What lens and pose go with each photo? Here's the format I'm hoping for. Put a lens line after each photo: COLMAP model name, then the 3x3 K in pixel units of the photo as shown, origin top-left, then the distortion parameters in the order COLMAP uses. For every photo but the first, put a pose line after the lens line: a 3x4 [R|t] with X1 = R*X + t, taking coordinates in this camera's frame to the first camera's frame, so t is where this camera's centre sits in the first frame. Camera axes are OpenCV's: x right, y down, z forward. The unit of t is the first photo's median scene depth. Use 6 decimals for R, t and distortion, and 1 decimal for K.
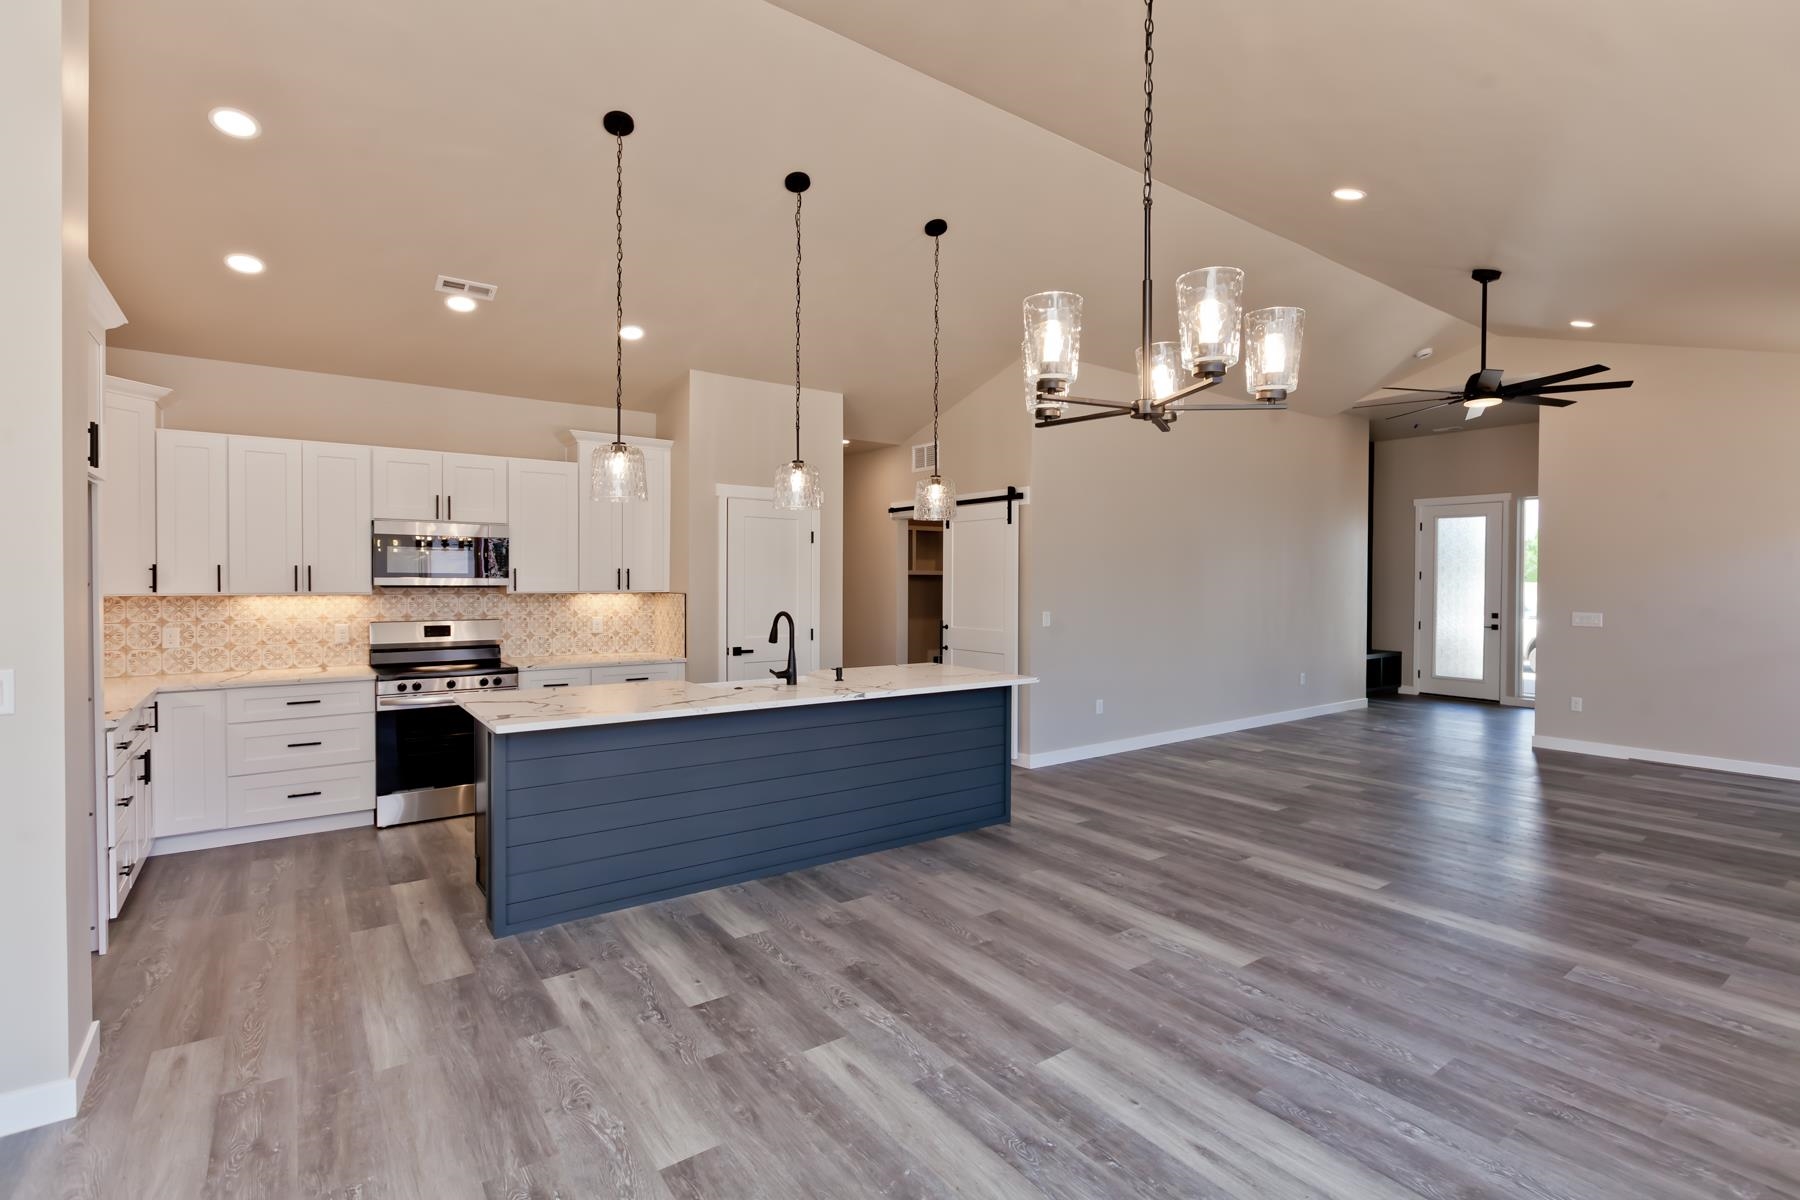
lens RADIAL K [[837.5, 0, 923.8], [0, 837.5, 589.9], [0, 0, 1]] dist [-0.004840, -0.001346]
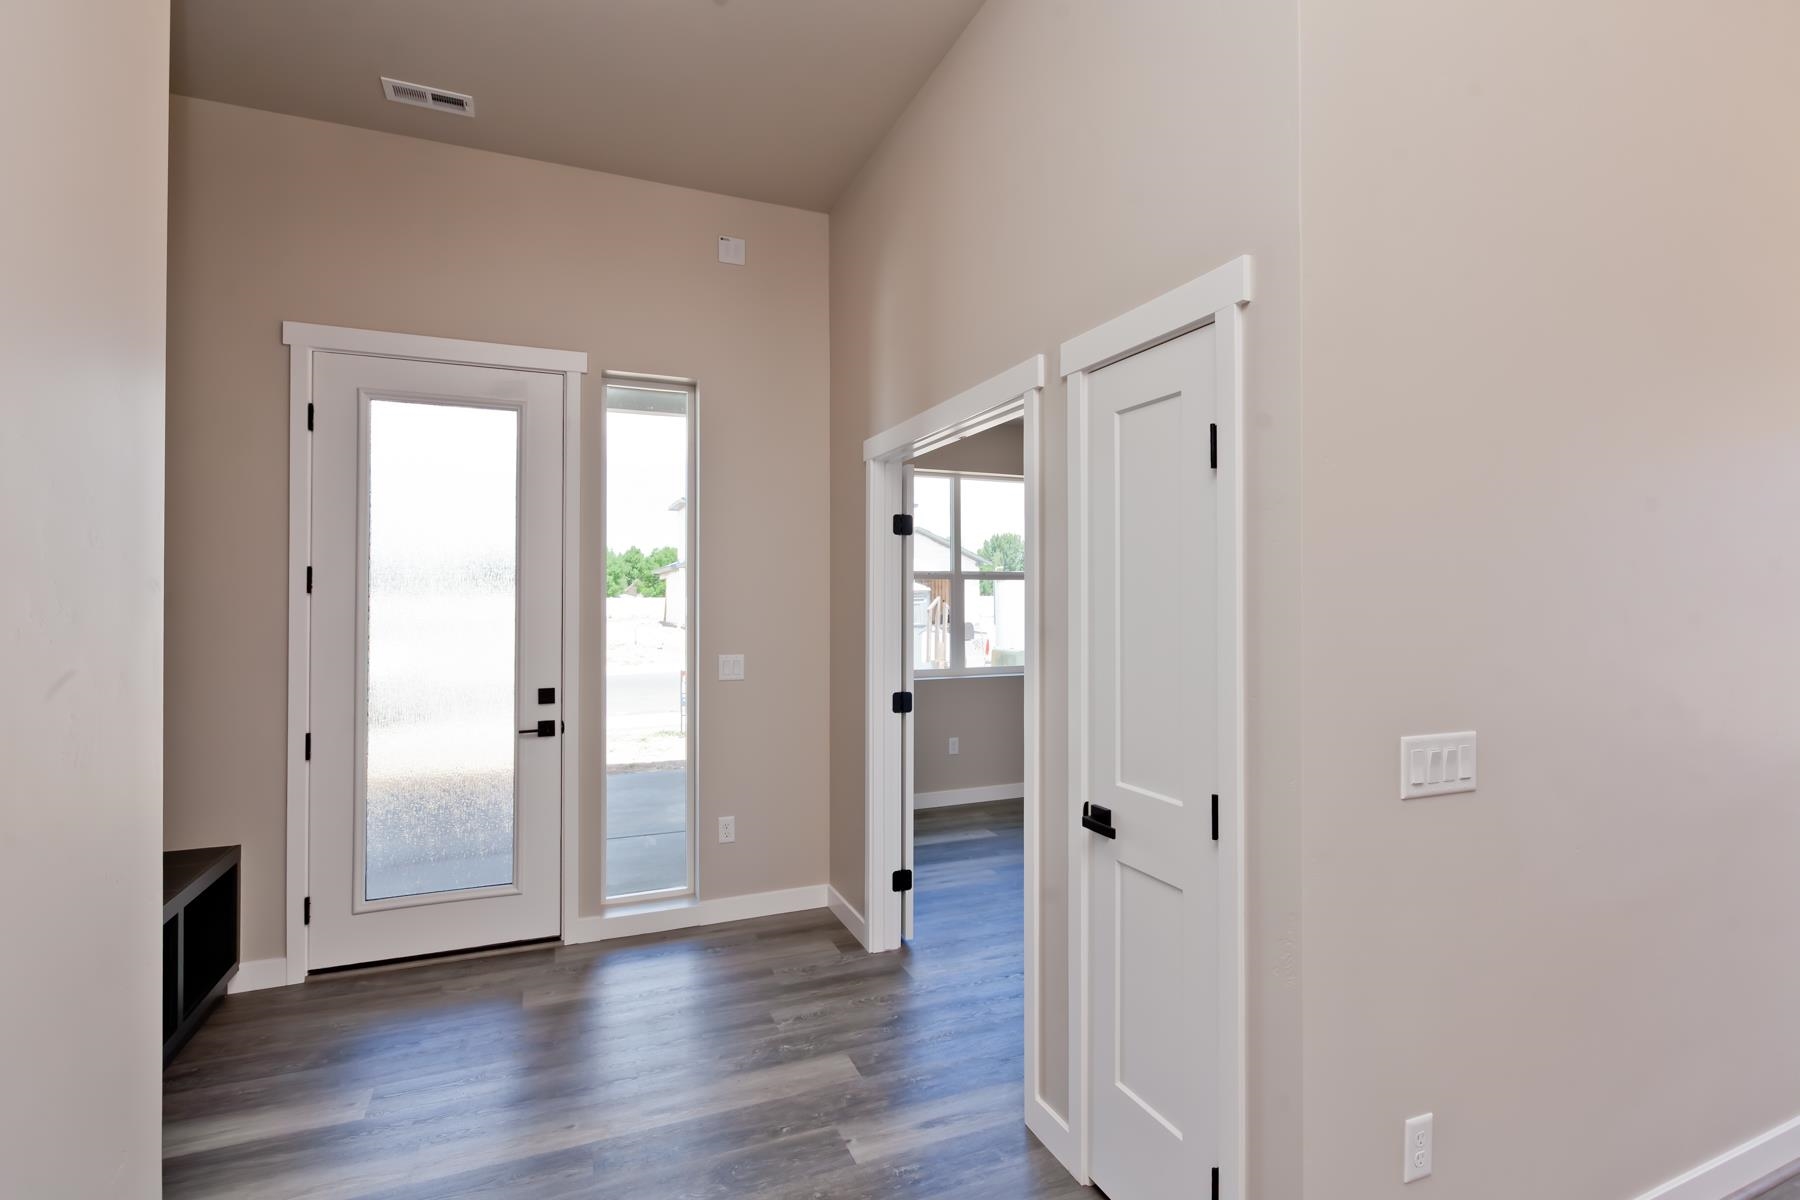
lens RADIAL K [[837.5, 0, 896.6], [0, 837.5, 591.8], [0, 0, 1]] dist [-0.004840, -0.001346]
pose [[0.217077, -0.003733, 0.976147, 0.991572], [0.018537, 0.999828, -0.000299, -0.027820], [-0.975978, 0.018160, 0.217109, 2.077418]]
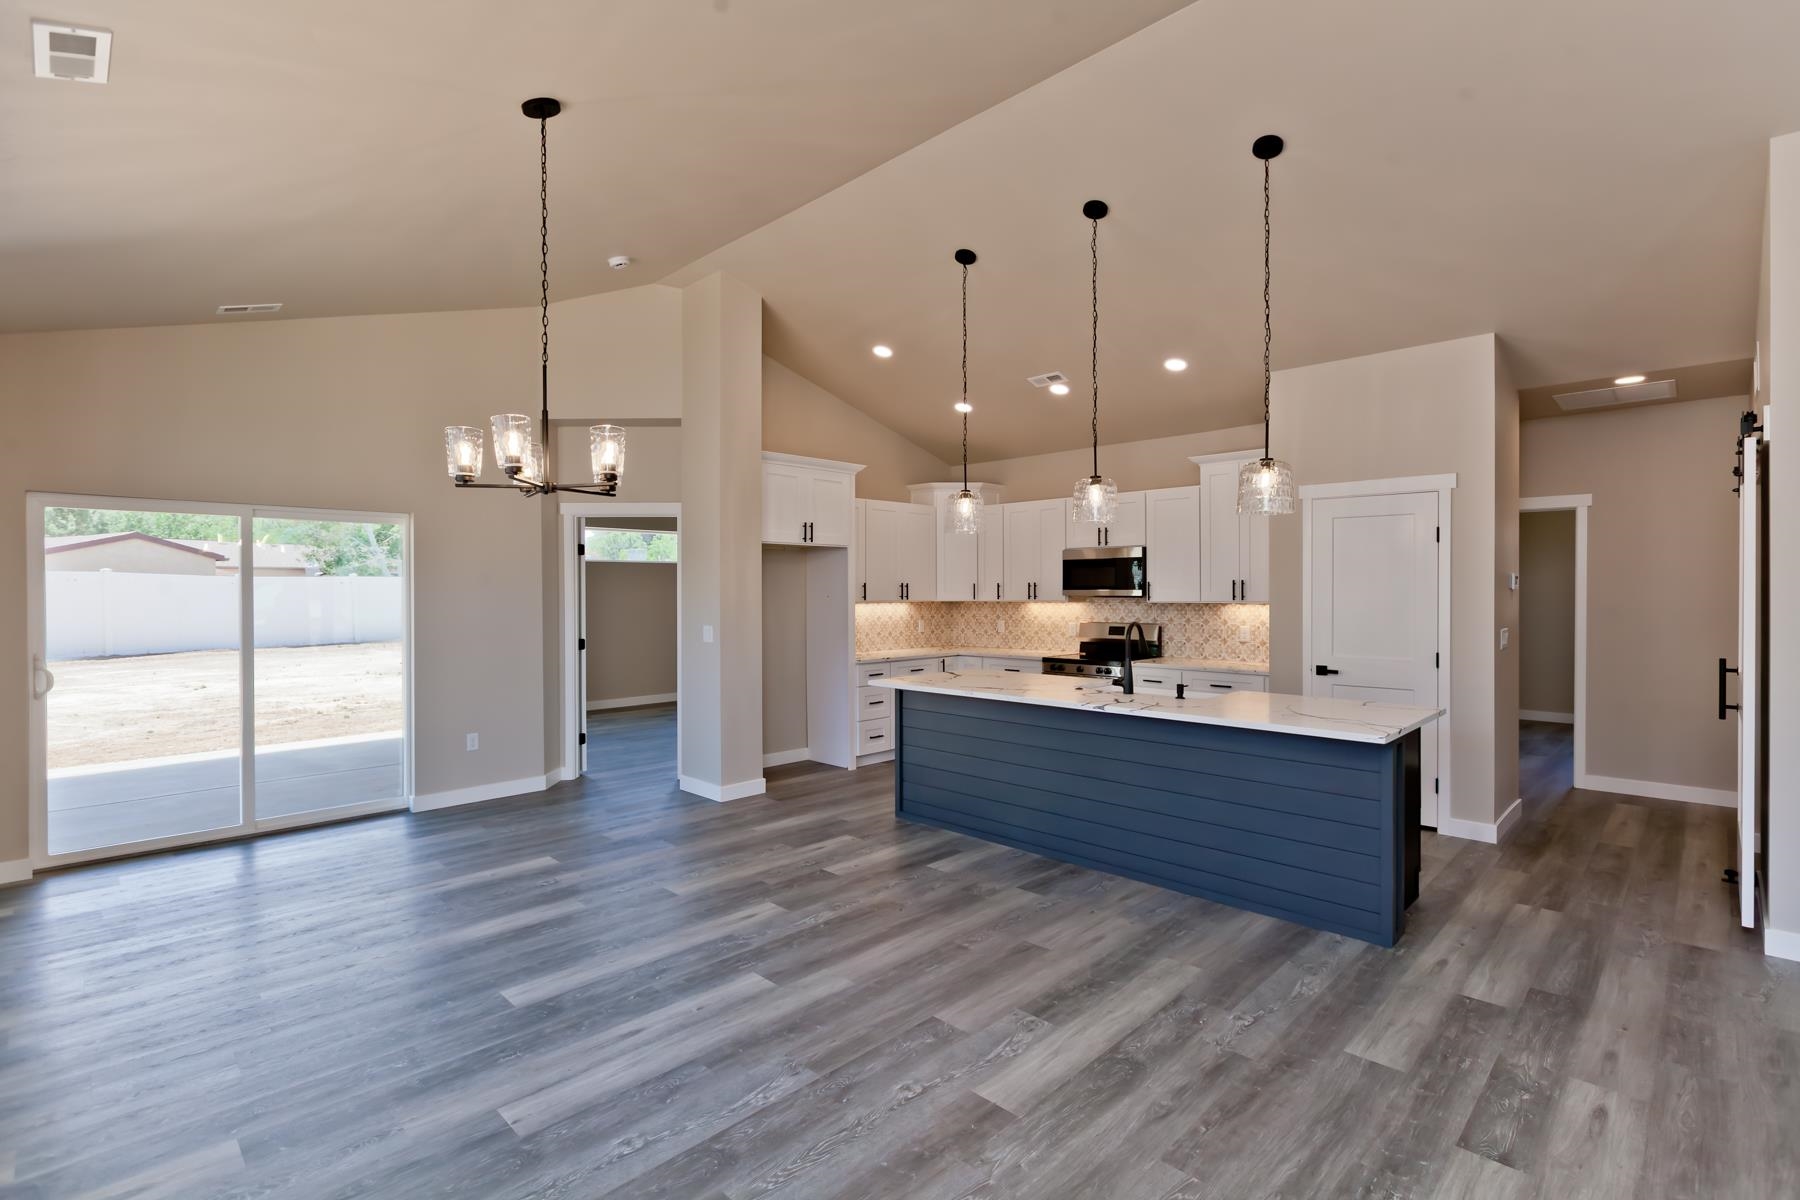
lens RADIAL K [[837.5, 0, 904.7], [0, 837.5, 590.9], [0, 0, 1]] dist [-0.004840, -0.001346]
pose [[0.150782, -0.005070, -0.988554, 0.928217], [-0.009182, 0.999937, -0.006528, -0.002199], [0.988524, 0.010062, 0.150726, 0.671363]]
